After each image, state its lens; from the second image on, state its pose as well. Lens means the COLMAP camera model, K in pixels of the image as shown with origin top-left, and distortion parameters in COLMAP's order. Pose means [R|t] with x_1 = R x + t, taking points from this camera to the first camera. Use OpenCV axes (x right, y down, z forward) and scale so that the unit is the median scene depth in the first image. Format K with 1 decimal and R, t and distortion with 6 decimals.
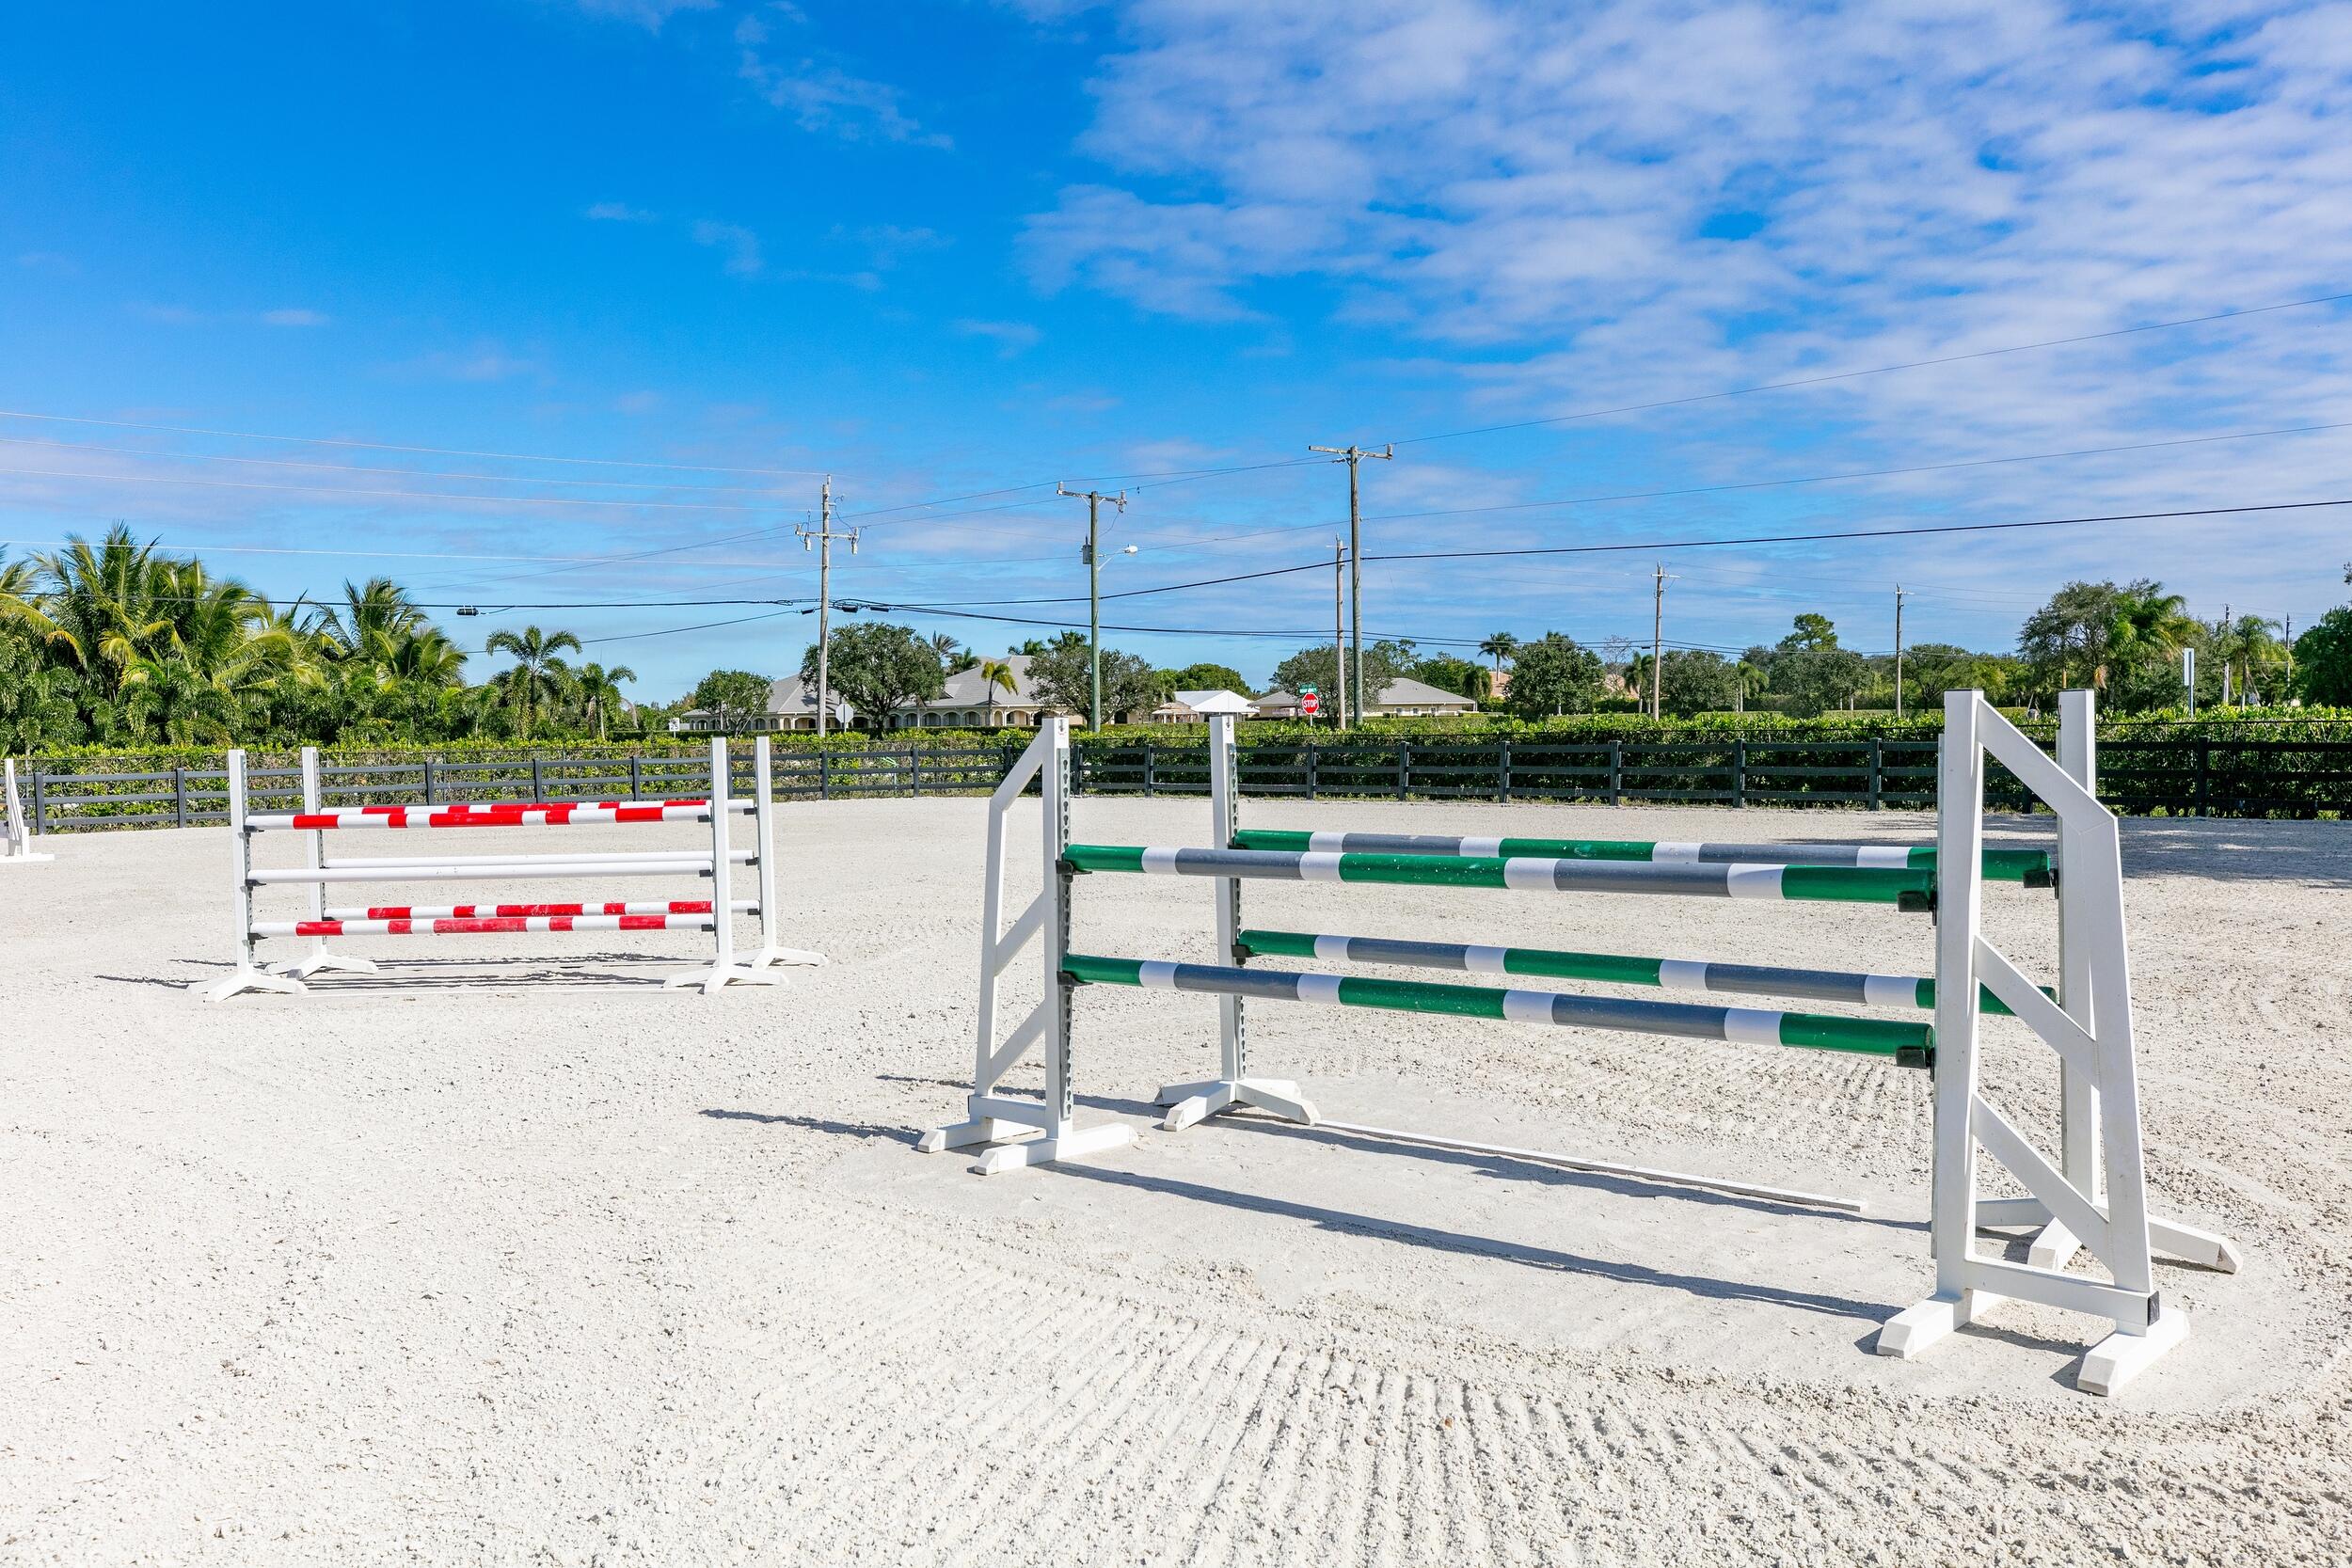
lens RADIAL K [[1897.2, 0, 1176.0], [0, 1897.2, 784.0], [0, 0, 1]] dist [0.001895, 0.000933]
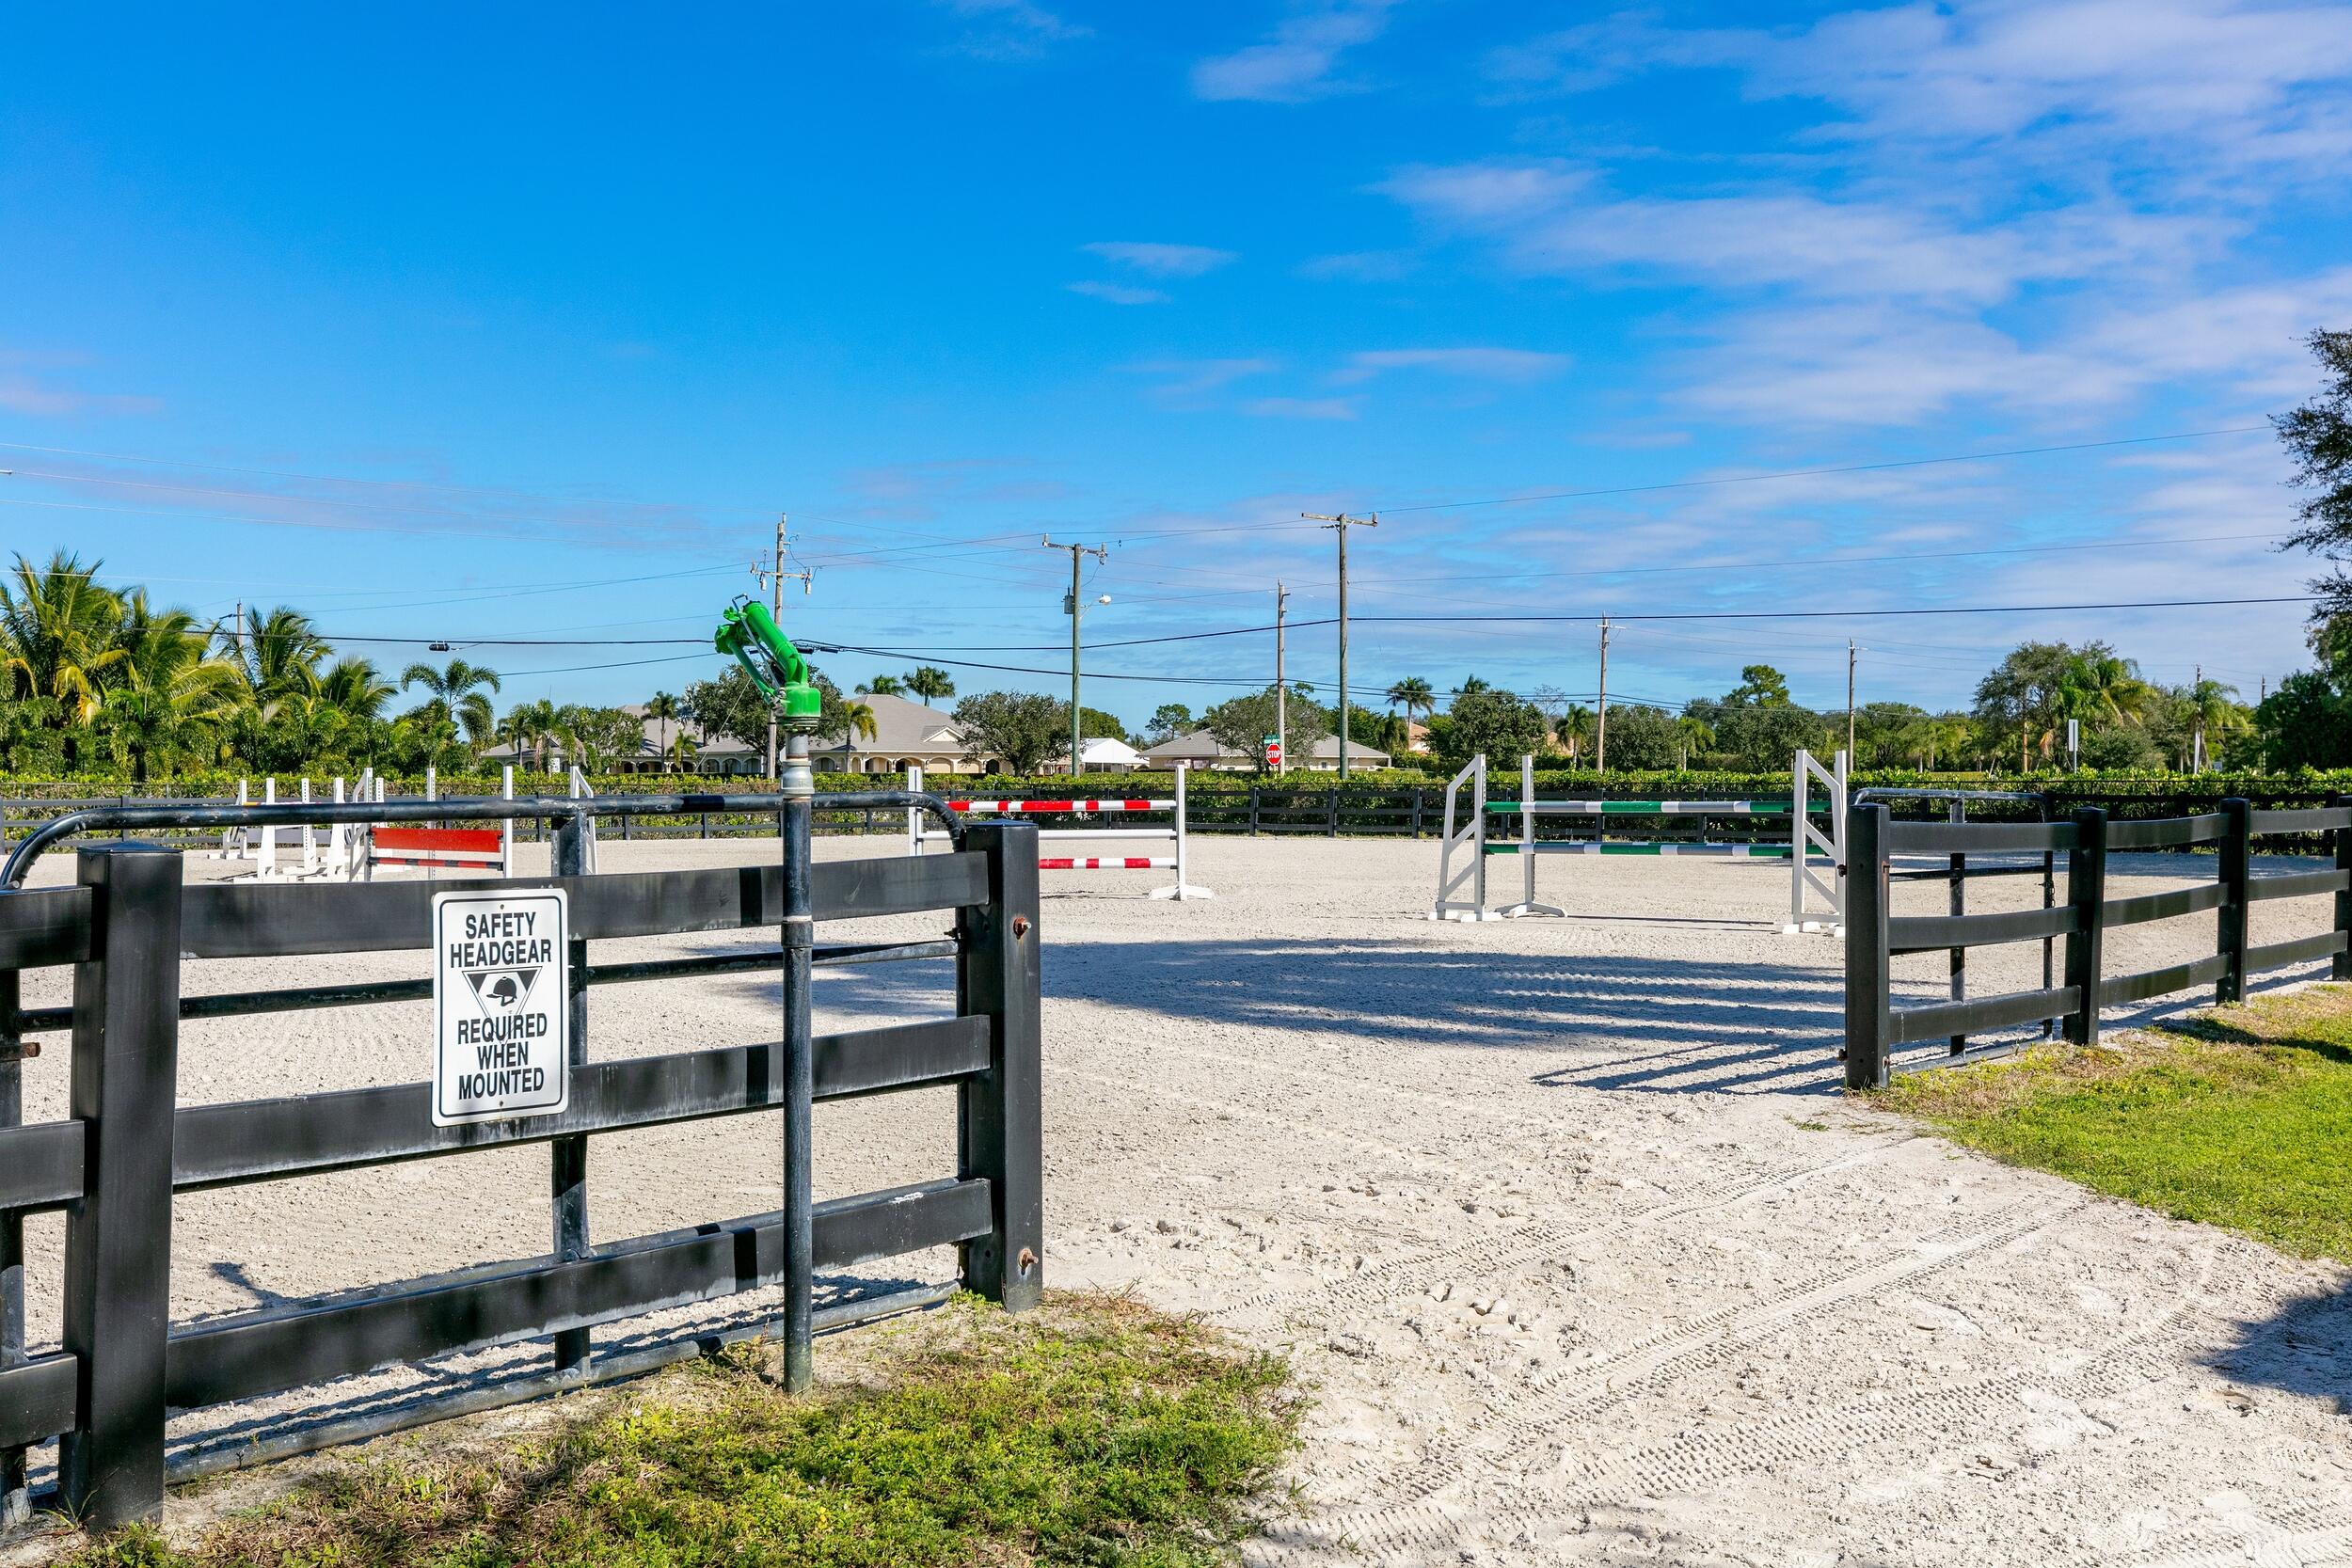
lens RADIAL K [[2350.3, 0, 1176.0], [0, 2350.3, 784.0], [0, 0, 1]] dist [0.005259, 0.000295]
pose [[0.996722, 0.016124, 0.079276, -0.050160], [-0.013760, 0.999447, -0.030285, 0.007512], [-0.079721, 0.029095, 0.996393, -0.149893]]
